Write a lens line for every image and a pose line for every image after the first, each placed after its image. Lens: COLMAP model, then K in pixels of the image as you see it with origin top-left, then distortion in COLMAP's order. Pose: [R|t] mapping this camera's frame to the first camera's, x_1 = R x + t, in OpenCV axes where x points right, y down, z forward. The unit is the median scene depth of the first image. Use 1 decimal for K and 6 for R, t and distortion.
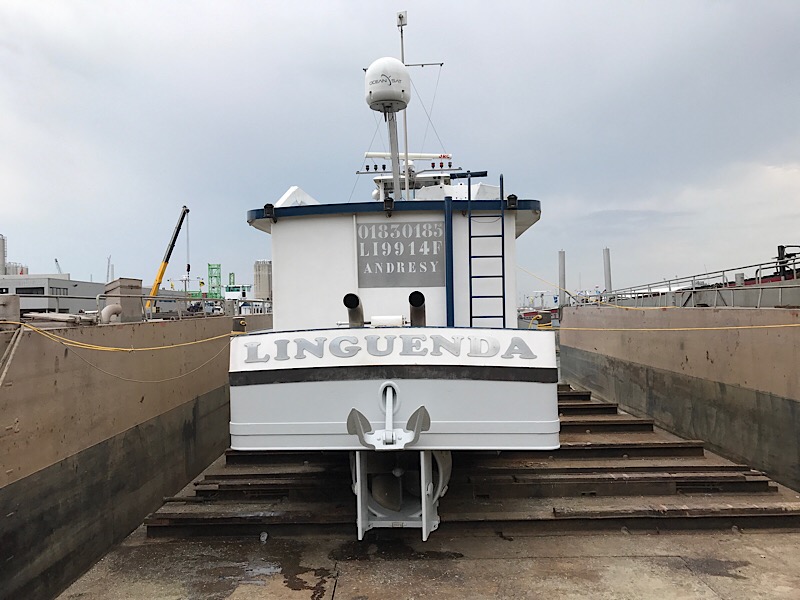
lens RADIAL K [[662.4, 0, 387.8], [0, 662.4, 299.4], [0, 0, 1]] dist [0.024982, -0.006814]
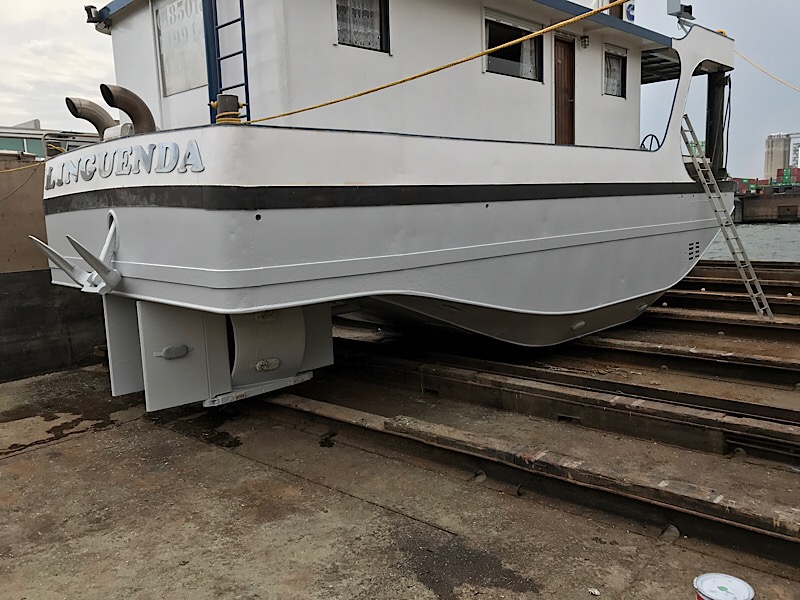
lens RADIAL K [[657.2, 0, 397.0], [0, 657.2, 300.5], [0, 0, 1]] dist [0.025208, -0.009651]
pose [[0.761030, 0.090699, -0.642345, 0.706299], [0.021893, 0.986023, 0.165165, 0.098662], [0.648347, -0.139758, 0.748407, 0.566153]]
